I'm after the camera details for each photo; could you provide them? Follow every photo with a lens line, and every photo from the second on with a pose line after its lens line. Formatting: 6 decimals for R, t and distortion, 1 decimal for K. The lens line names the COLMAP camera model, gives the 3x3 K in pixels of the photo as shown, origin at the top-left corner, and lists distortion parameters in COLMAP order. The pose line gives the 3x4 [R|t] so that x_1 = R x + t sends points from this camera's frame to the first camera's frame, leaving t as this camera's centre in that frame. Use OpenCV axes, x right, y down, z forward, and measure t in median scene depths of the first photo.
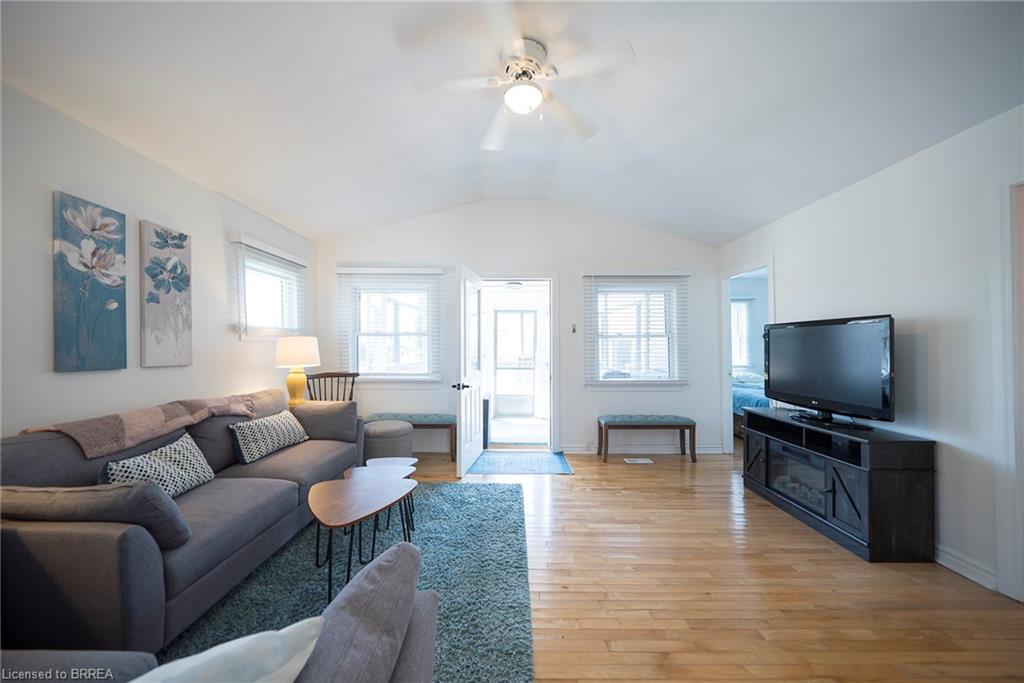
lens RADIAL K [[343.3, 0, 513.7], [0, 343.3, 343.6], [0, 0, 1]] dist [0.000123, 0.000022]
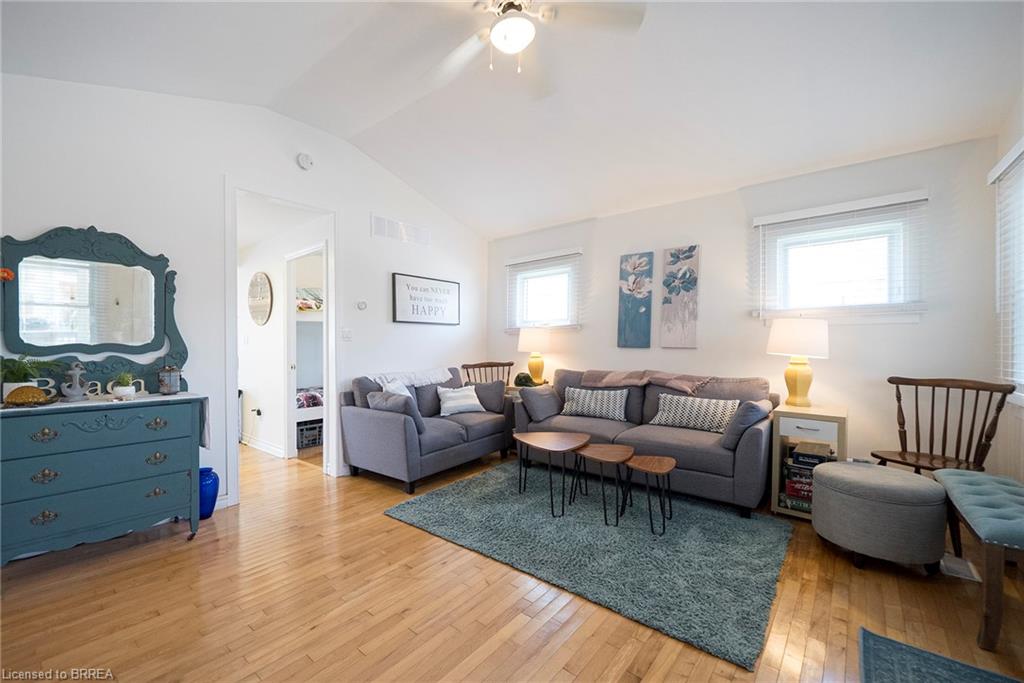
lens RADIAL K [[424.5, 0, 474.9], [0, 424.5, 345.3], [0, 0, 1]] dist [-0.000688, -0.000017]
pose [[-0.662622, 0.000681, -0.748954, 0.820679], [0.002339, 0.999997, -0.001161, 0.055609], [0.748950, -0.002521, -0.662621, 1.544398]]
